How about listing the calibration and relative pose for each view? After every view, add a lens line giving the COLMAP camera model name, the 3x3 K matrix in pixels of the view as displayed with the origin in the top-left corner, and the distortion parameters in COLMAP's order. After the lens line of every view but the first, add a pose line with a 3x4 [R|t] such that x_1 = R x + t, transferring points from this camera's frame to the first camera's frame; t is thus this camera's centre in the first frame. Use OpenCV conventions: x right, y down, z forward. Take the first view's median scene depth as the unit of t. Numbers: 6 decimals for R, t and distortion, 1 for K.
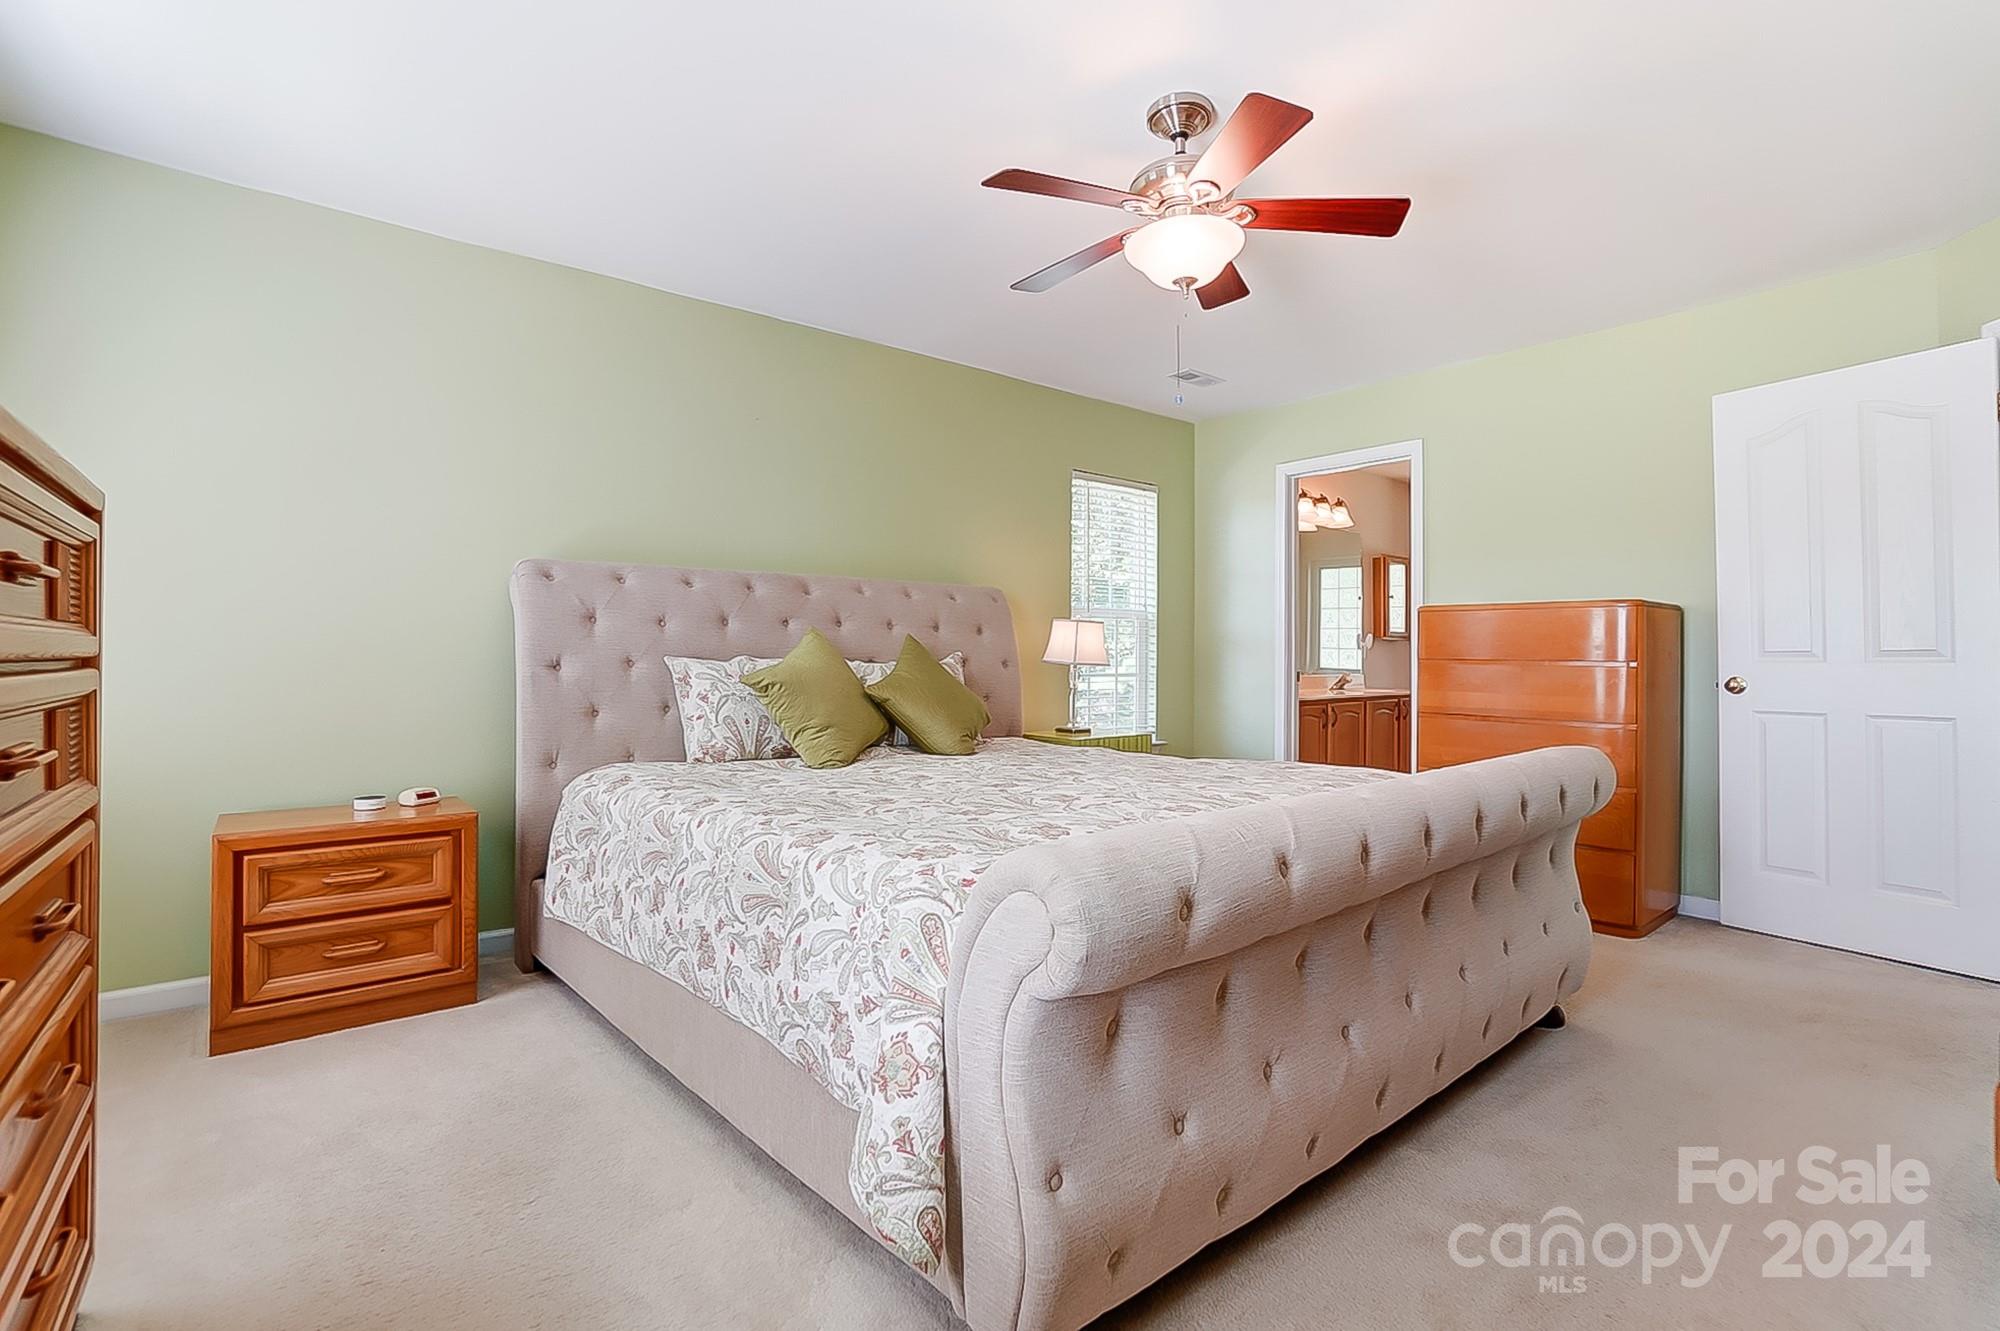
lens RADIAL K [[890.0, 0, 1006.5], [0, 890.0, 636.8], [0, 0, 1]] dist [-0.048879, 0.019869]
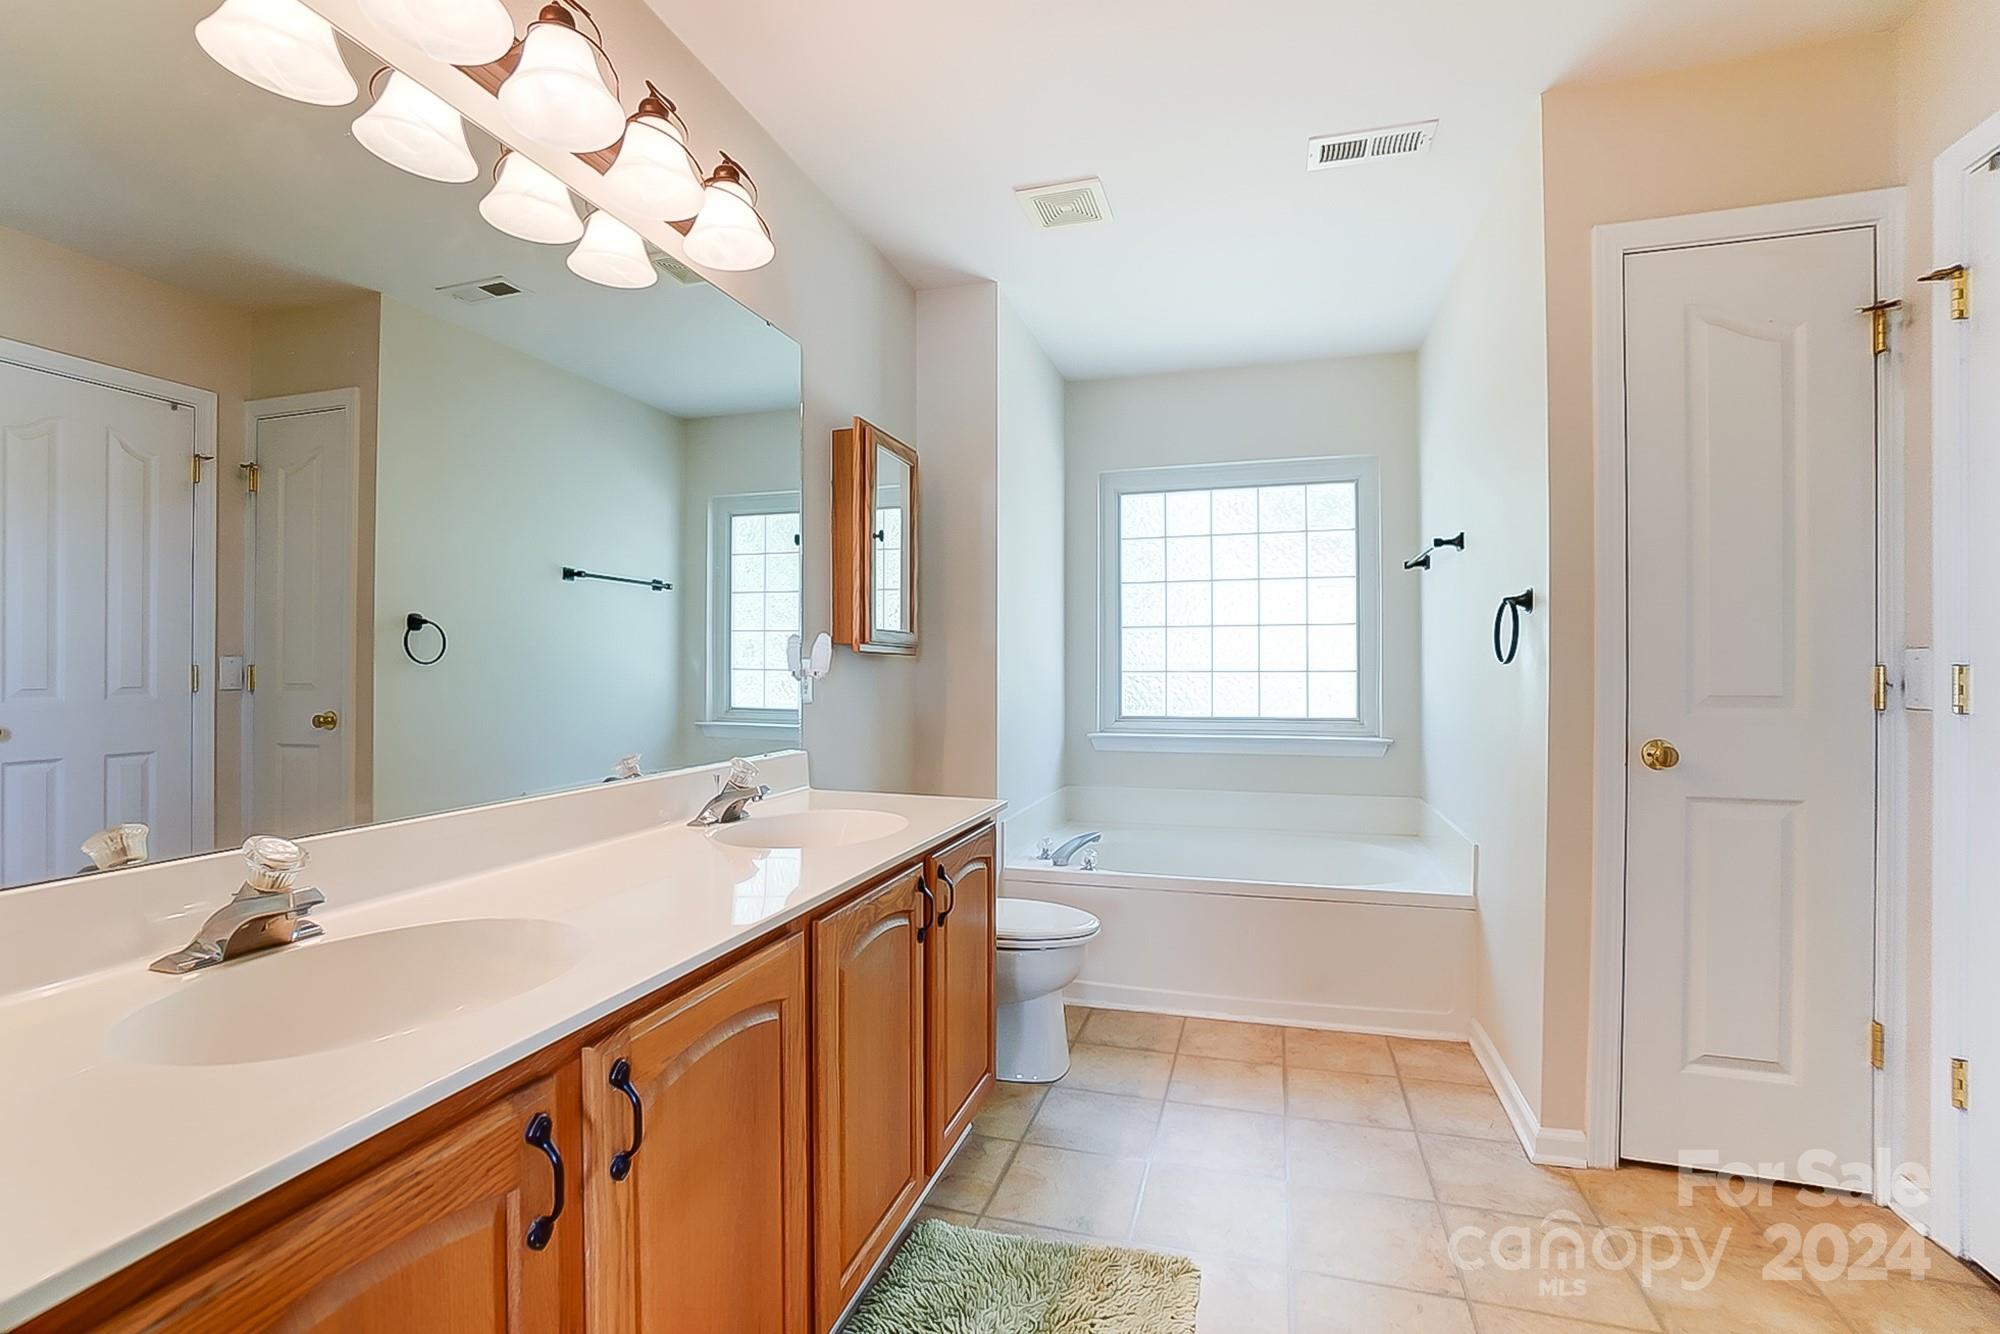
lens RADIAL K [[890.0, 0, 1006.5], [0, 890.0, 638.3], [0, 0, 1]] dist [-0.048879, 0.019869]
pose [[0.825931, 0.007010, 0.563727, 0.267751], [0.000247, 0.999918, -0.012797, 0.002892], [-0.563771, 0.010709, 0.825862, 0.656440]]
